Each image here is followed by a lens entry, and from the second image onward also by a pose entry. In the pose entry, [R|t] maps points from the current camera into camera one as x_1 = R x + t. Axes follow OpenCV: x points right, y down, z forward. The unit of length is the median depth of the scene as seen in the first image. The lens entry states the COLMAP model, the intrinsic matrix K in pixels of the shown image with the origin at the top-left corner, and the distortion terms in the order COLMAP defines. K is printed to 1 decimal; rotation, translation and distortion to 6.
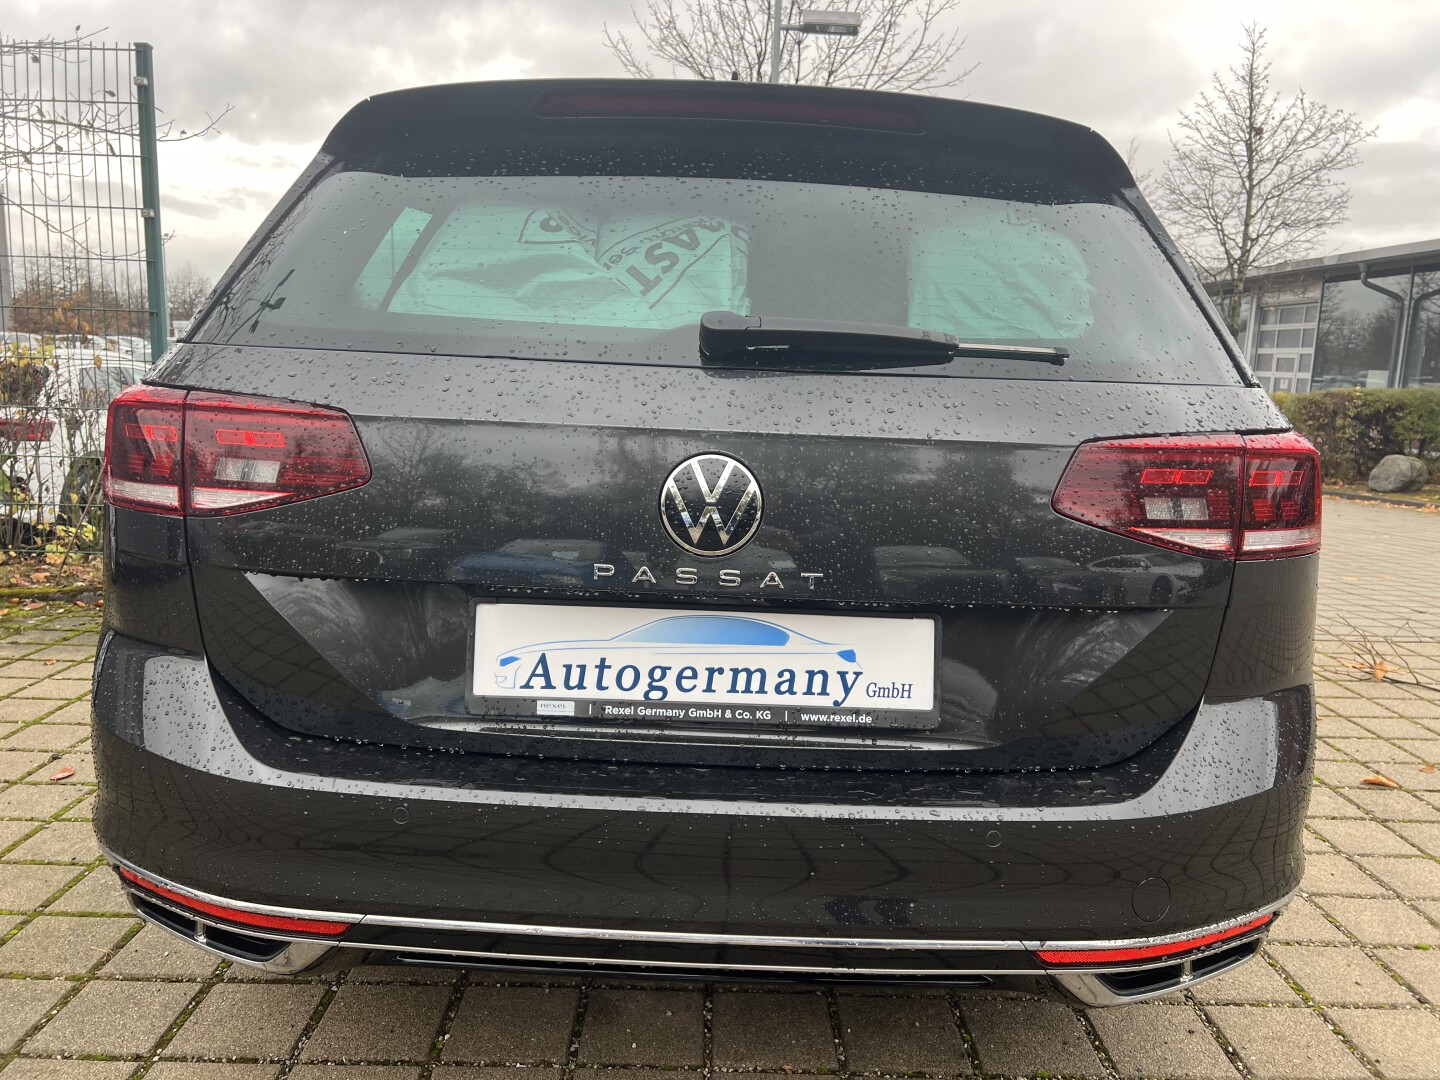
lens RADIAL K [[1087.8, 0, 713.6], [0, 1087.8, 530.9], [0, 0, 1]] dist [0.061850, -0.084148]
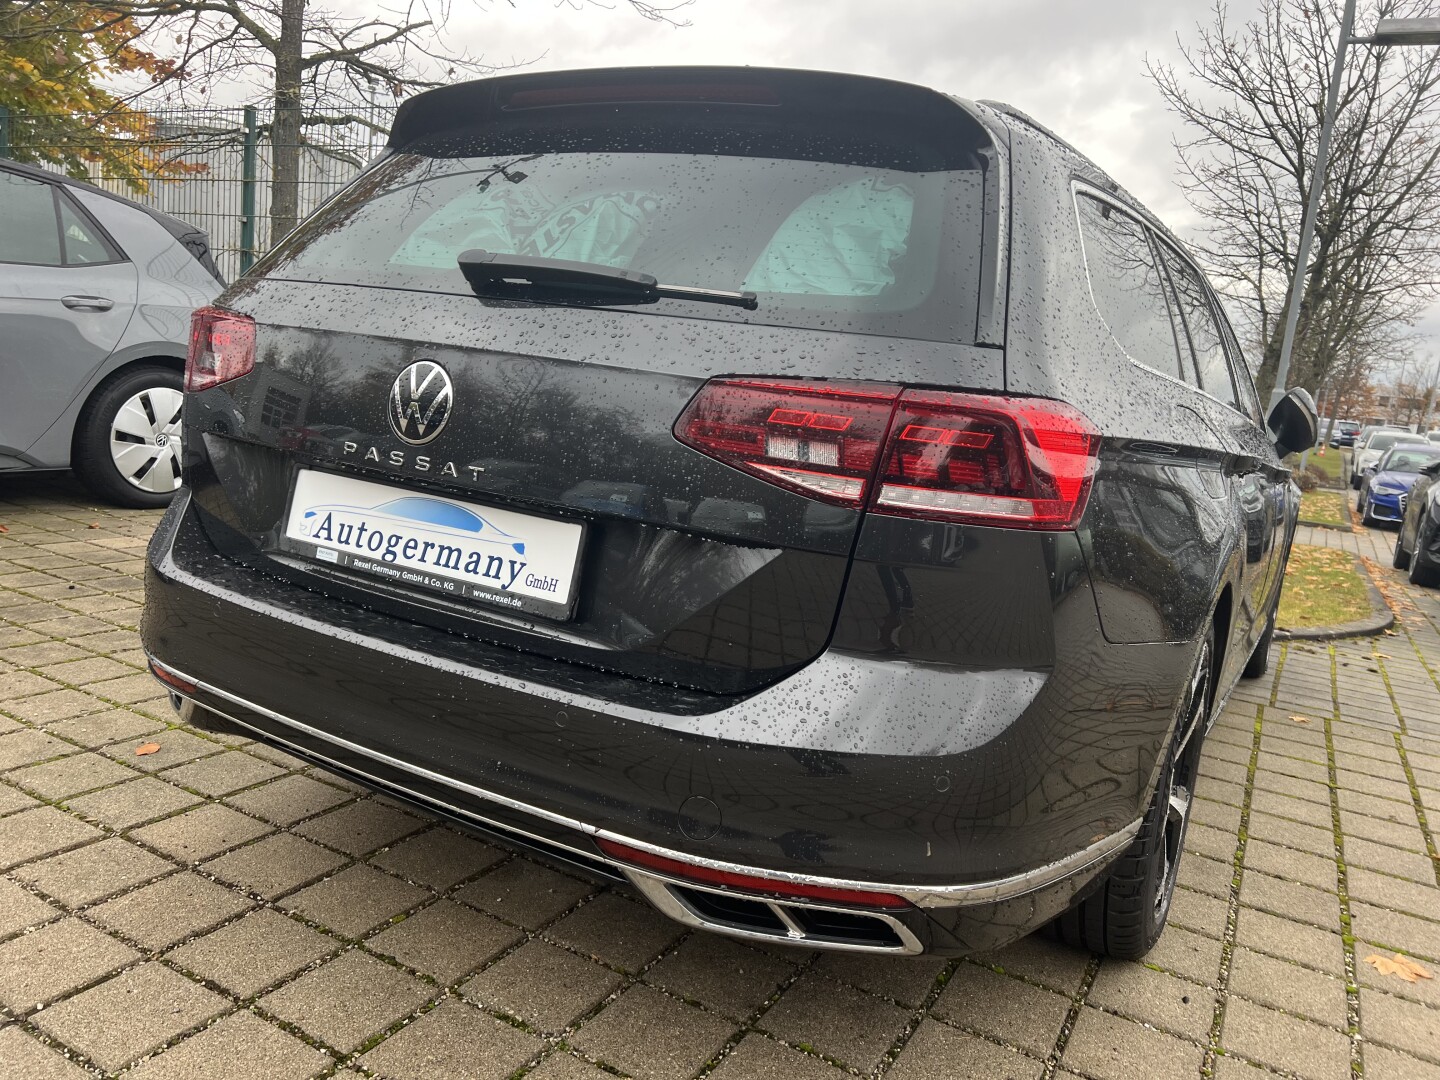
lens RADIAL K [[1087.8, 0, 711.1], [0, 1087.8, 541.4], [0, 0, 1]] dist [0.061850, -0.084148]
pose [[0.870478, 0.137088, -0.472731, 0.843278], [-0.149858, 0.988649, 0.010754, 0.064973], [0.468839, 0.061481, 0.881141, 0.082114]]
